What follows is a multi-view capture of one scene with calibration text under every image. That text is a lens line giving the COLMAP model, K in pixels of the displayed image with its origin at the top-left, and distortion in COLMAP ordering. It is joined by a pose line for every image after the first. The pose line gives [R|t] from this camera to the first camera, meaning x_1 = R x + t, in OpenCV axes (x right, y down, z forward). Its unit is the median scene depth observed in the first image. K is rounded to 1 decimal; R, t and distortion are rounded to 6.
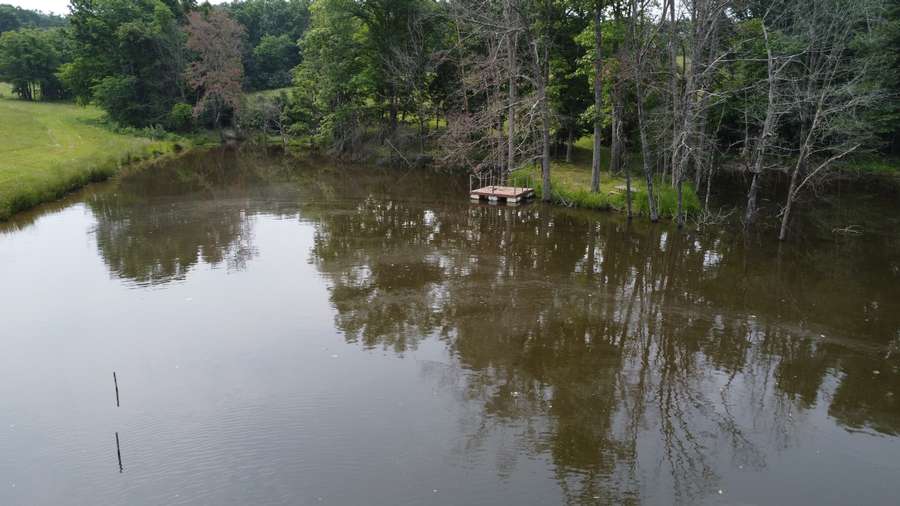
lens RADIAL K [[637.4, 0, 450.4], [0, 637.4, 251.3], [0, 0, 1]] dist [-0.008945, -0.003212]
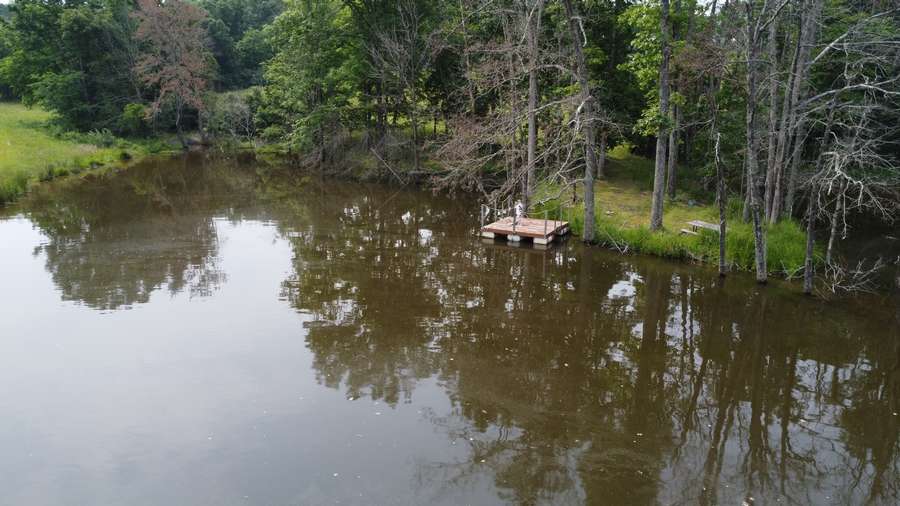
lens RADIAL K [[637.4, 0, 449.5], [0, 637.4, 254.5], [0, 0, 1]] dist [-0.008945, -0.003212]
pose [[0.999992, -0.001938, 0.003568, -0.004628], [0.001913, 0.999973, 0.007064, -0.039971], [-0.003581, -0.007057, 0.999969, 0.163391]]
